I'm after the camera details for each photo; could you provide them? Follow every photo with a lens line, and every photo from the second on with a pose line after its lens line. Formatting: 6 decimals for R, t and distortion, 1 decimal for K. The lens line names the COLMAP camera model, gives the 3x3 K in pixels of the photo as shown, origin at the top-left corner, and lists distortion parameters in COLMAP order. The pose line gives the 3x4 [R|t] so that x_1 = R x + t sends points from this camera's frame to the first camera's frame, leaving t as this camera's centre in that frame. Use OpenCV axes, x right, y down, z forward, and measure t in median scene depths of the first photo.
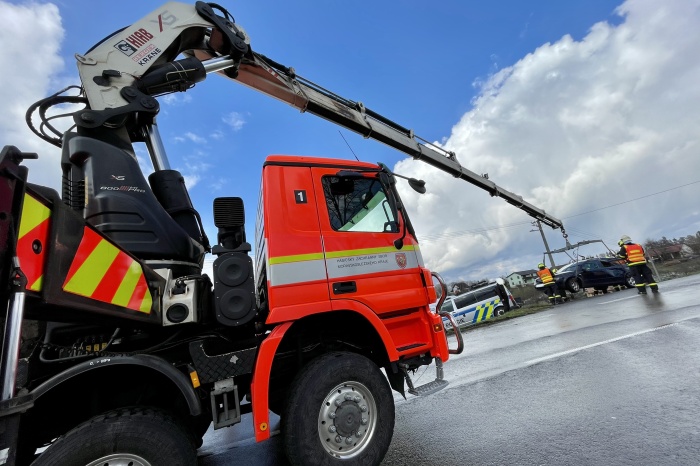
lens RADIAL K [[277.4, 0, 350.0], [0, 277.4, 233.0], [0, 0, 1]] dist [0.001416, 0.000027]
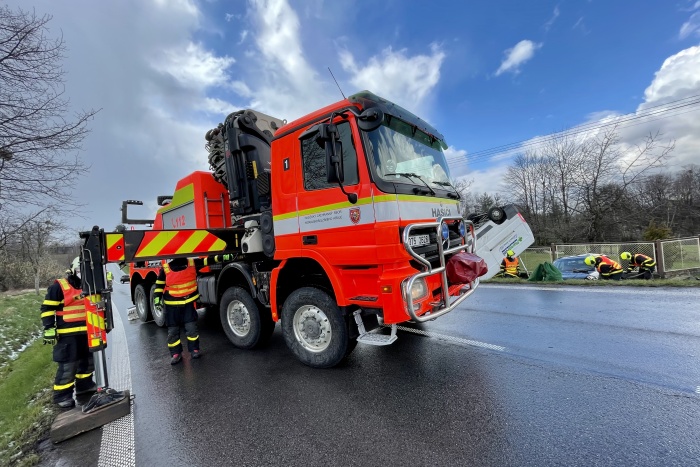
lens RADIAL K [[277.4, 0, 350.0], [0, 277.4, 233.5], [0, 0, 1]] dist [0.001416, 0.000027]
pose [[0.580003, 0.100019, -0.808451, 1.071893], [0.232857, 0.930668, 0.282197, -0.135487], [0.780624, -0.351928, 0.516500, 0.509850]]
